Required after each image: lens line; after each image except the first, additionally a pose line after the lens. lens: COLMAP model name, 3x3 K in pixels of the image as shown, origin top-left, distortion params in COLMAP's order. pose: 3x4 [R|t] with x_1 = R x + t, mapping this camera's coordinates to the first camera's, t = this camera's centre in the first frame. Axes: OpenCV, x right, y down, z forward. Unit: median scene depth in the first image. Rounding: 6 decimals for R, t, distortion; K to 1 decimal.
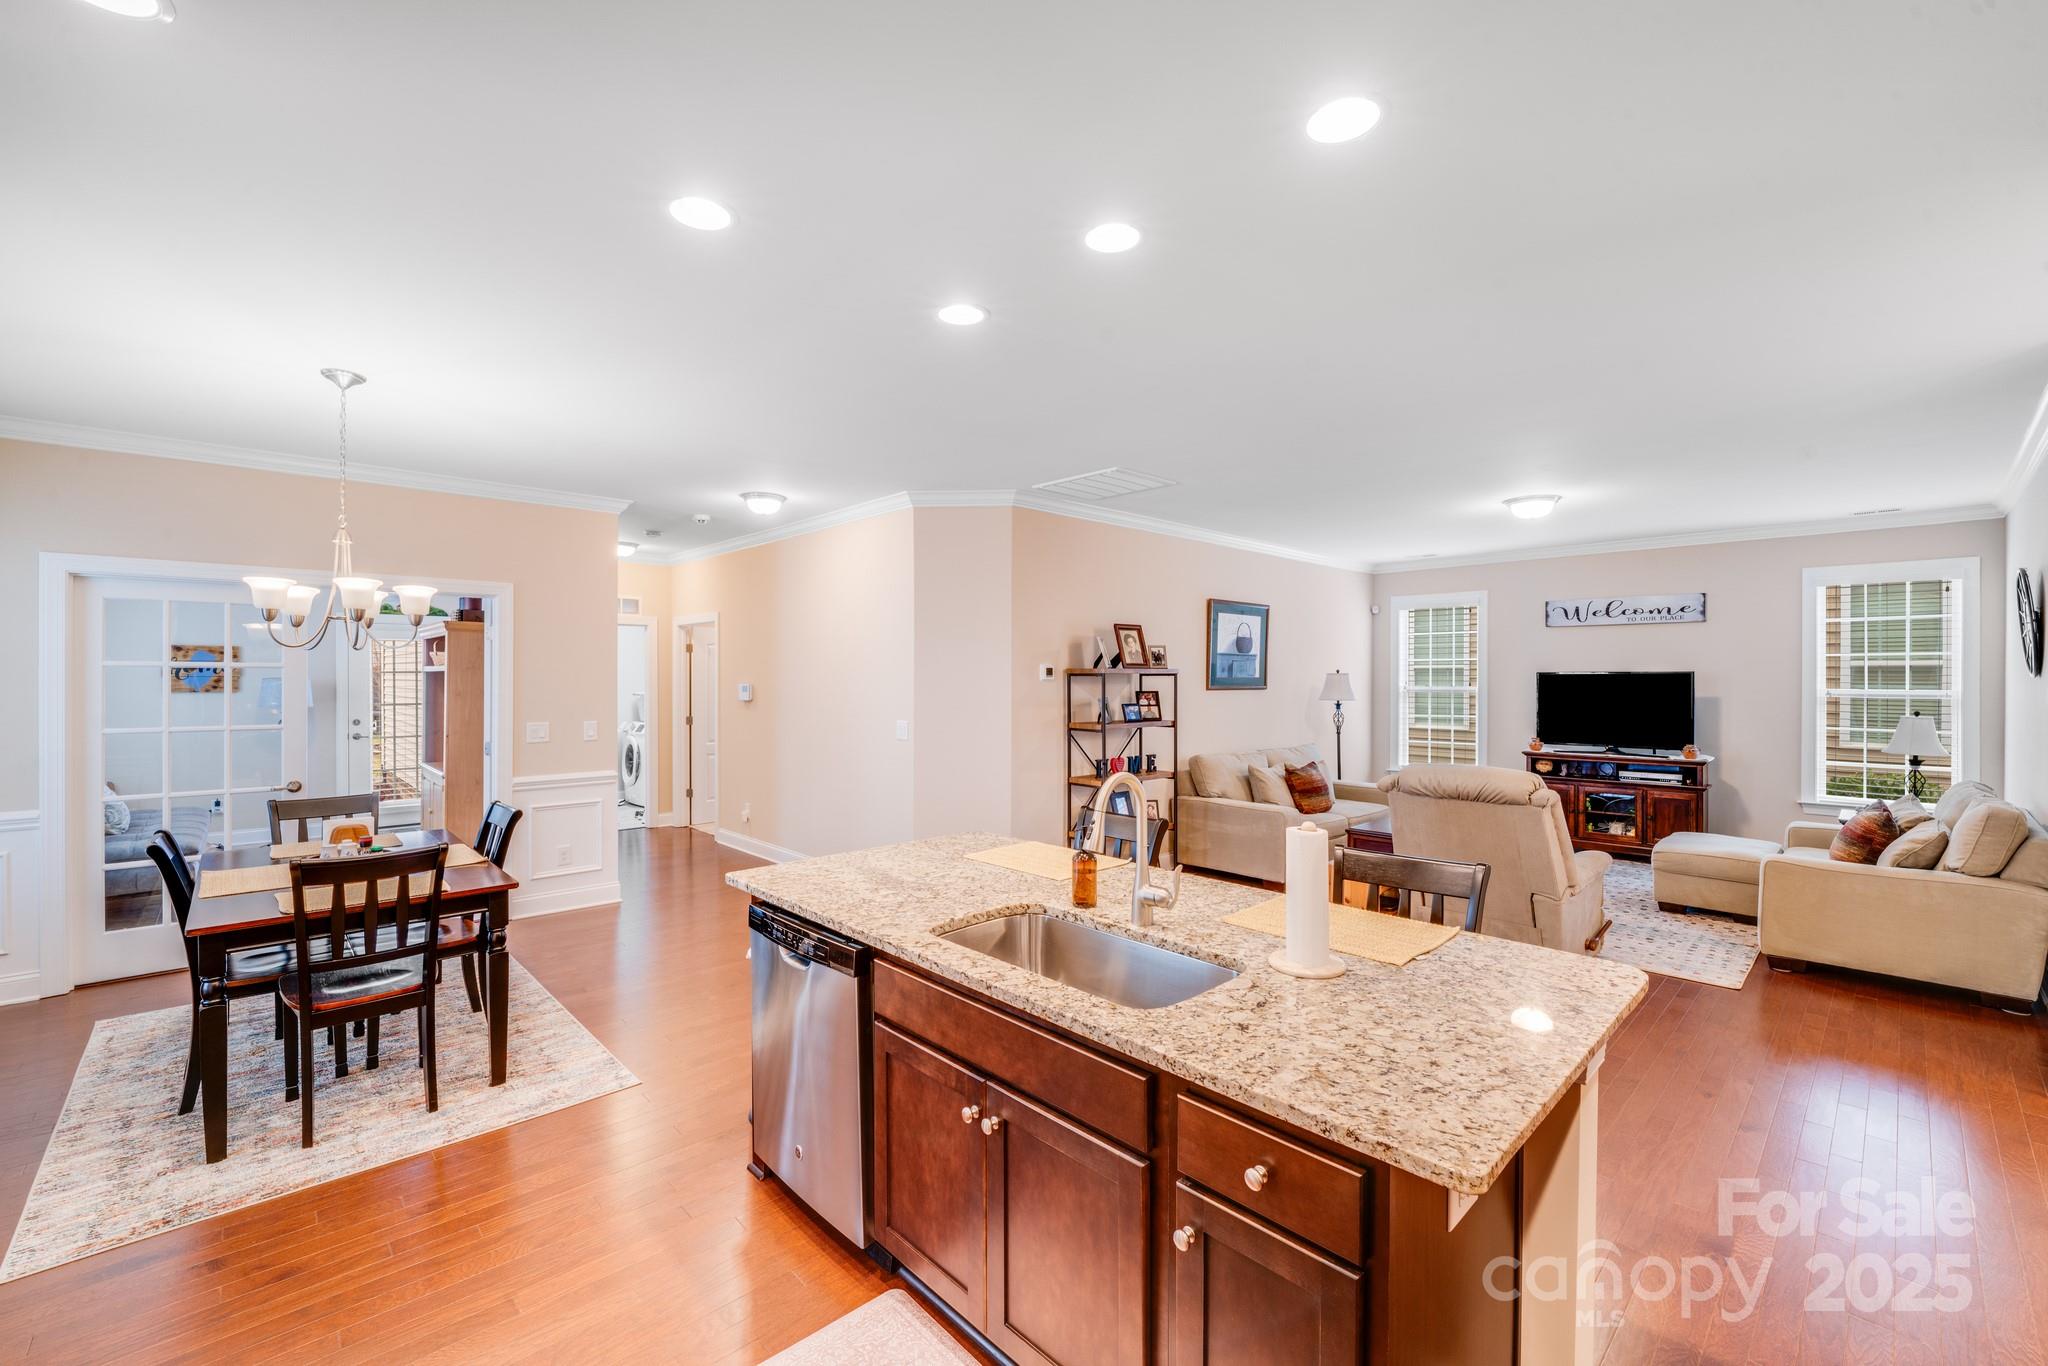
lens RADIAL K [[837.7, 0, 1016.9], [0, 837.7, 680.6], [0, 0, 1]] dist [-0.010794, -0.000817]
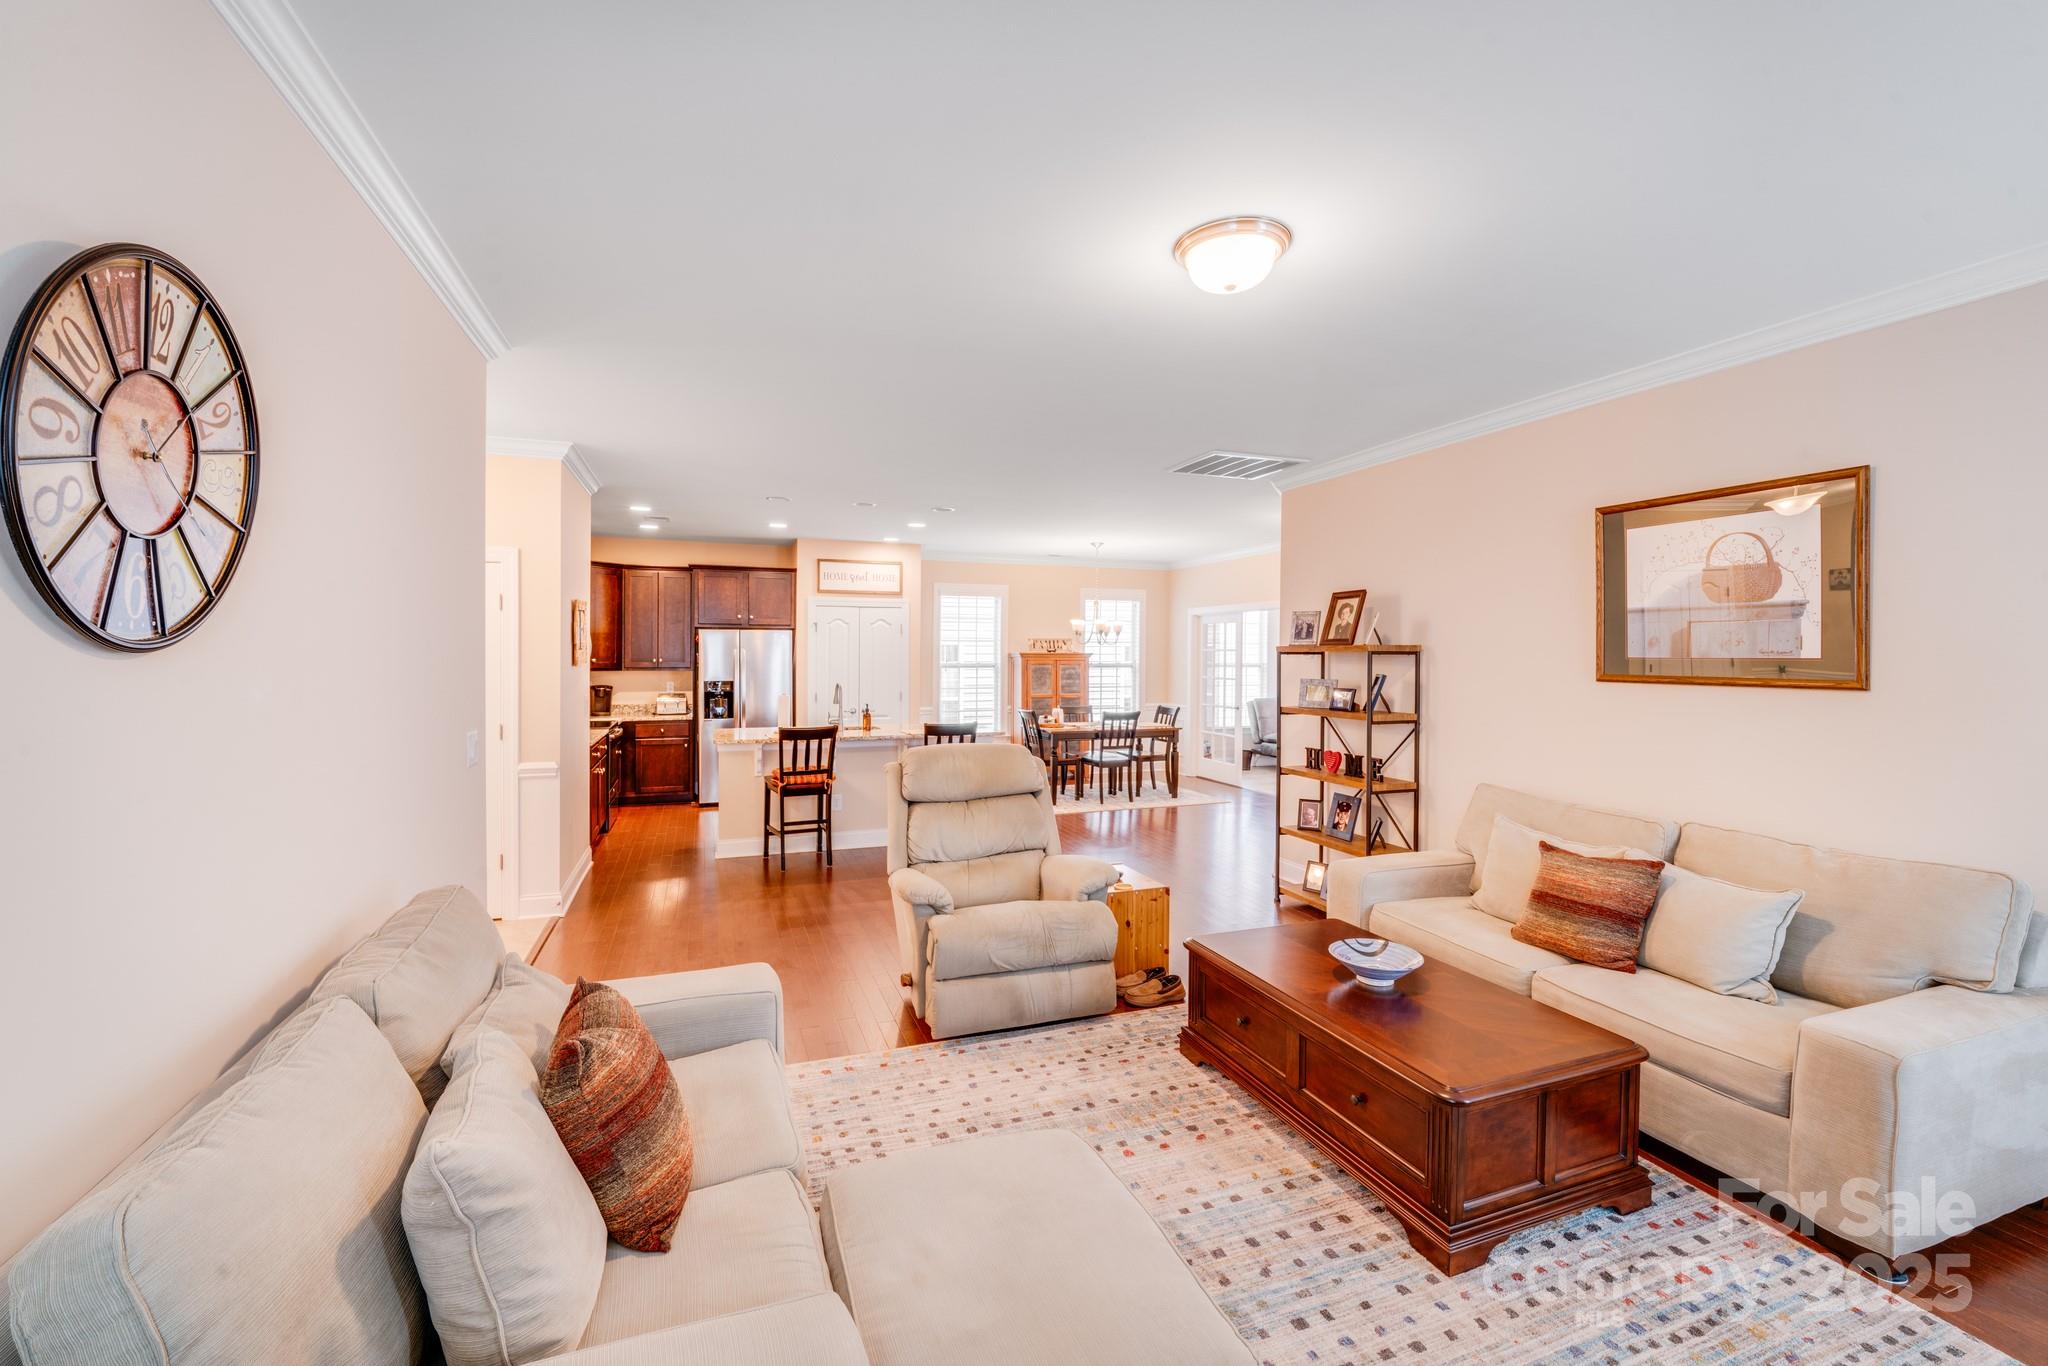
lens RADIAL K [[834.2, 0, 1012.2], [0, 834.2, 662.8], [0, 0, 1]] dist [-0.000513, -0.000300]
pose [[-0.389904, 0.006797, -0.920831, 0.985439], [-0.008379, 0.999905, 0.010929, -0.003525], [0.920818, 0.011977, -0.389810, 0.991100]]
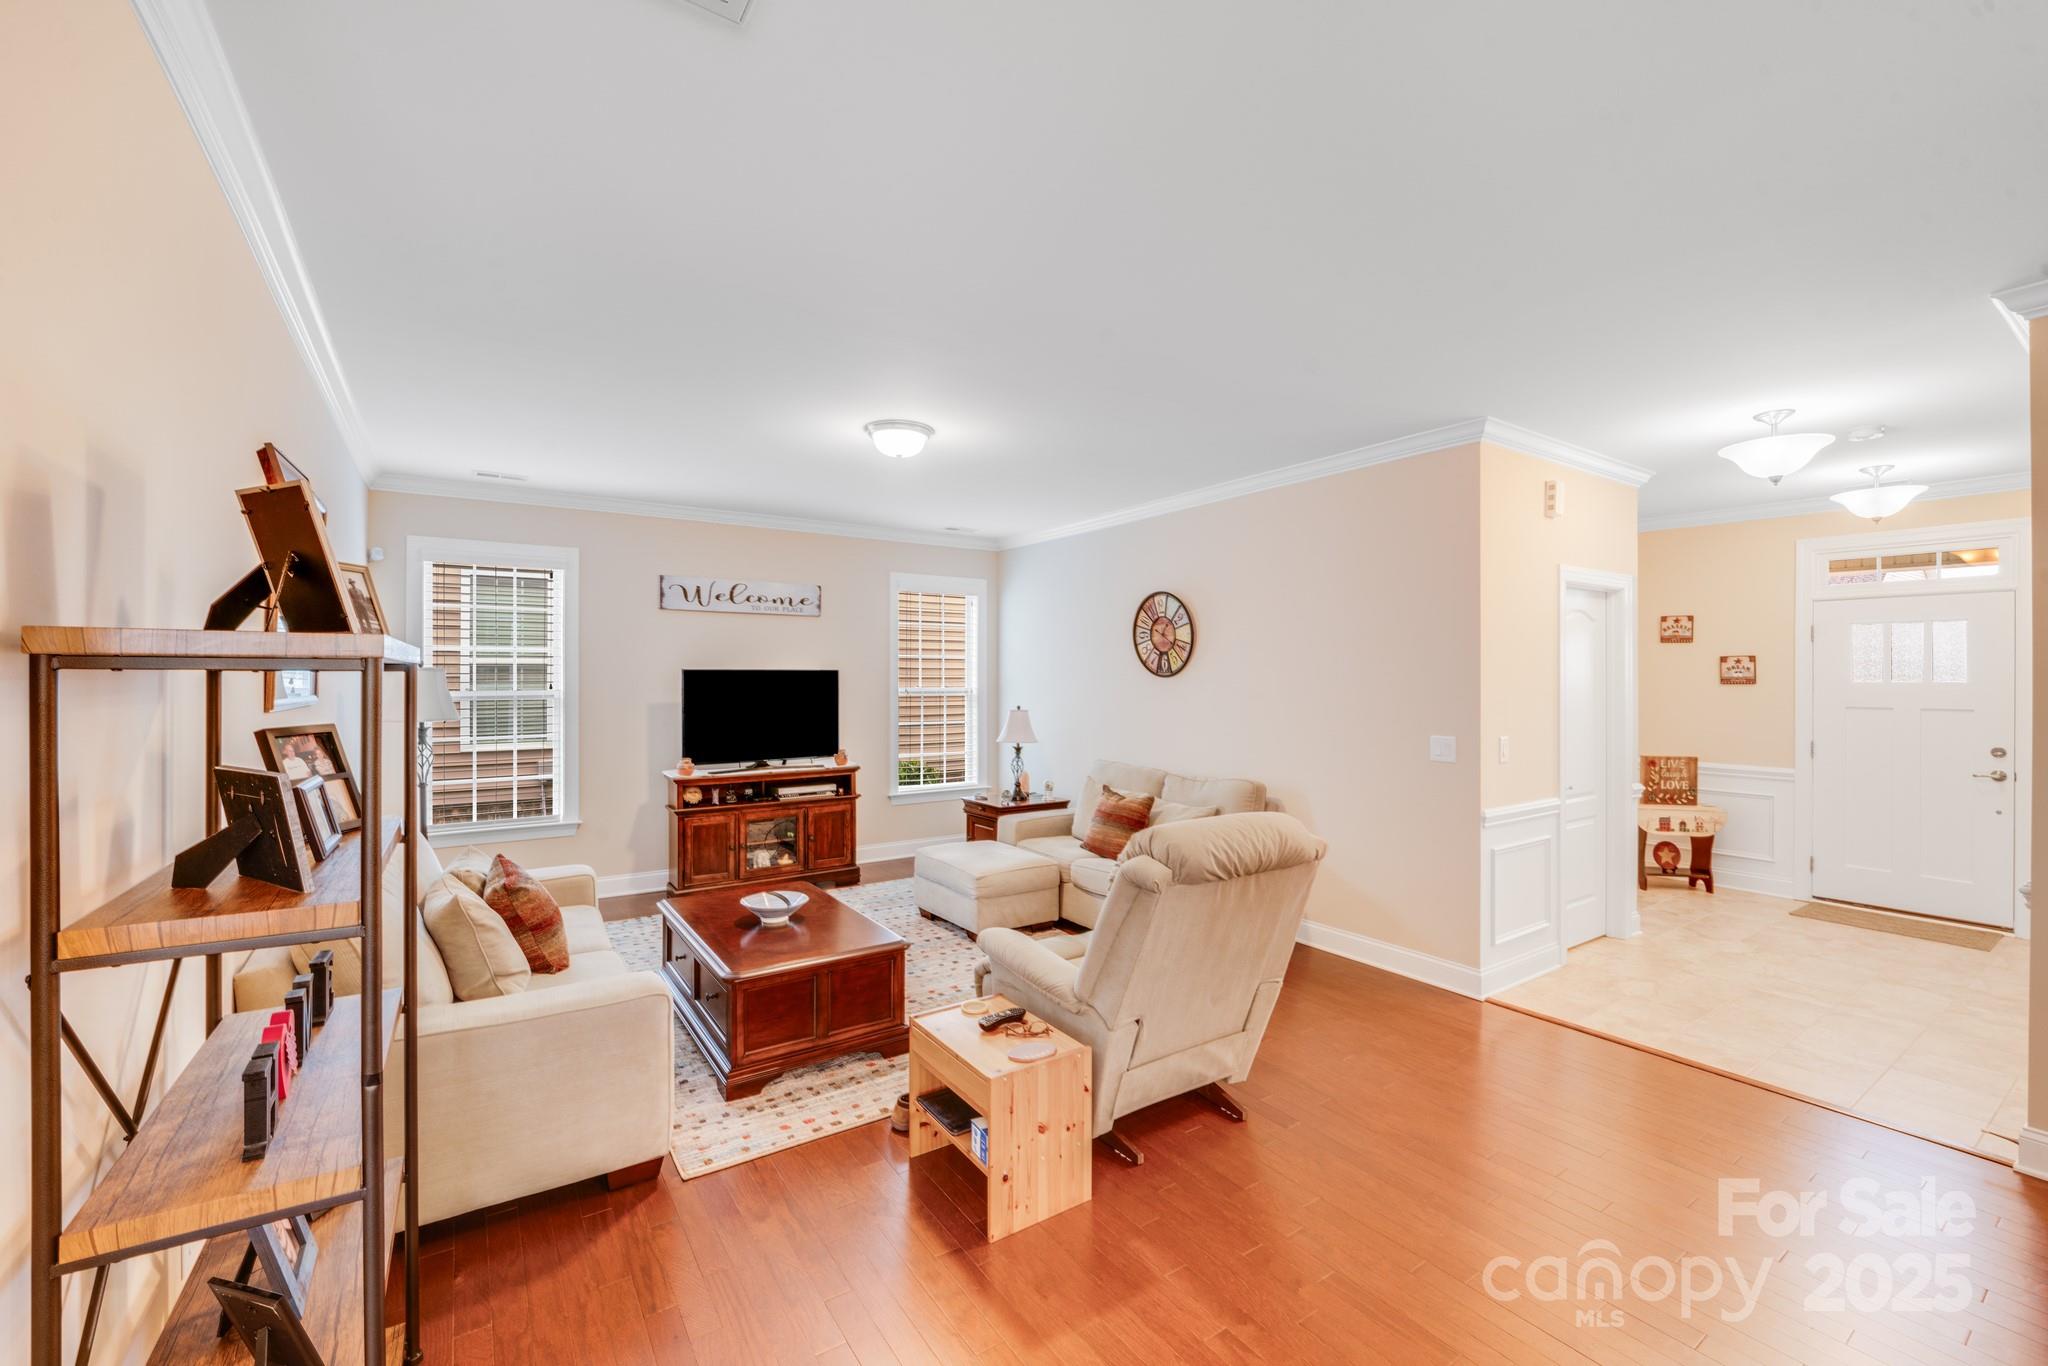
lens RADIAL K [[837.7, 0, 1016.9], [0, 837.7, 680.6], [0, 0, 1]] dist [-0.010794, -0.000817]
pose [[0.158673, -0.005627, 0.987315, -0.074337], [0.003178, 0.999981, 0.005188, -0.003746], [-0.987326, 0.002315, 0.158687, 0.728380]]
